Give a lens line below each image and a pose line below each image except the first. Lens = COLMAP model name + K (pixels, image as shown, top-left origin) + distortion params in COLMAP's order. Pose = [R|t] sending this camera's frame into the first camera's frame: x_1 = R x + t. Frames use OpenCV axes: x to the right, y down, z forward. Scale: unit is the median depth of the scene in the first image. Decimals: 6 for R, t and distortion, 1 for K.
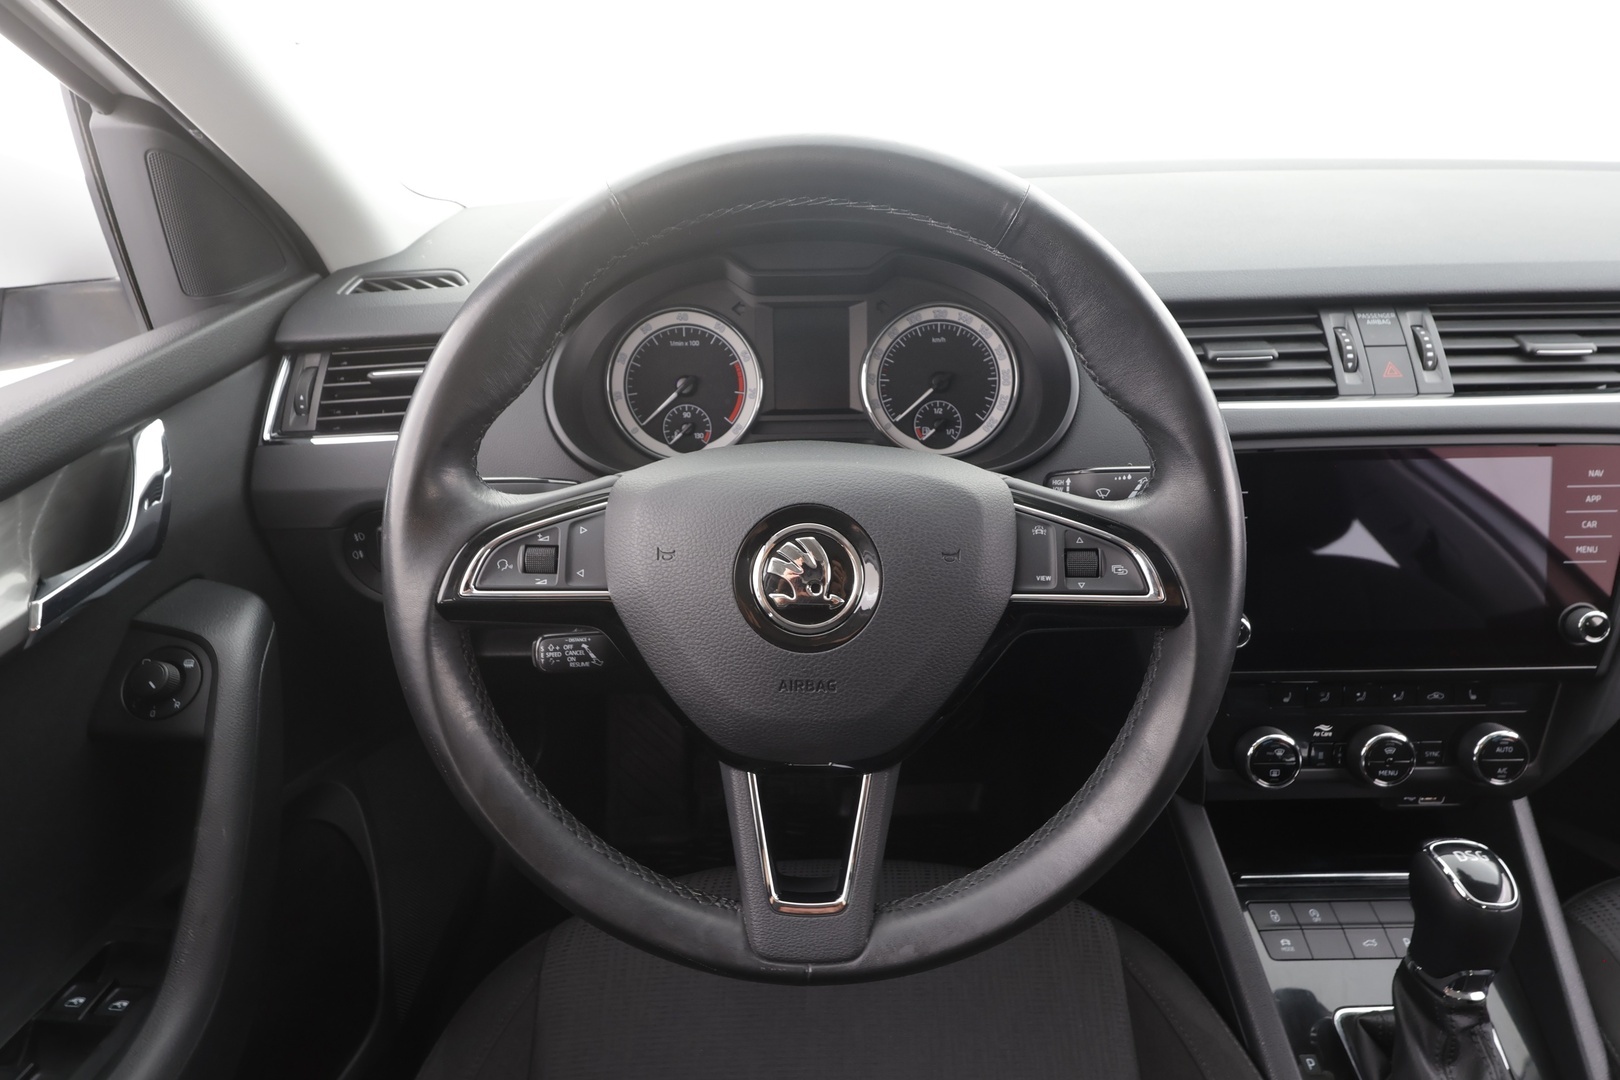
lens RADIAL K [[859.2, 0, 807.7], [0, 859.2, 542.9], [0, 0, 1]] dist [-0.001604, 0.003370]
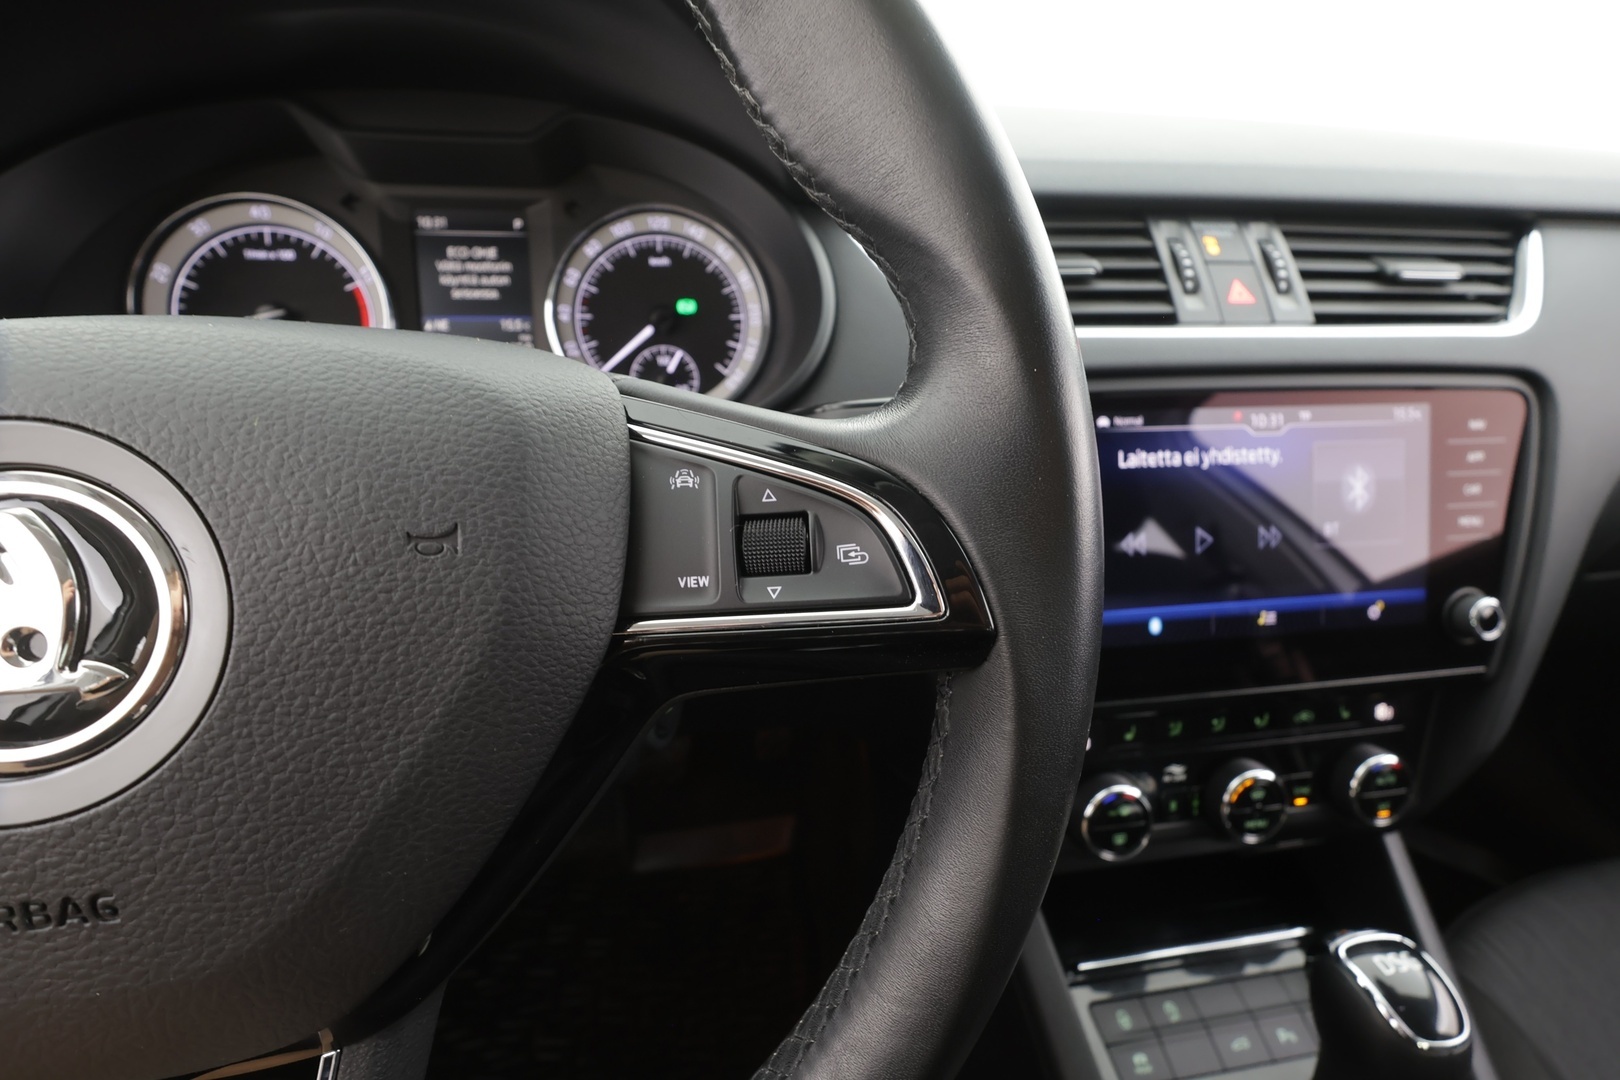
lens RADIAL K [[759.8, 0, 815.9], [0, 759.8, 550.1], [0, 0, 1]] dist [-0.005622, 0.006278]
pose [[0.983822, -0.032305, 0.176211, 0.186392], [0.035797, 0.999220, -0.016674, 0.023729], [-0.175535, 0.022712, 0.984211, 0.411472]]
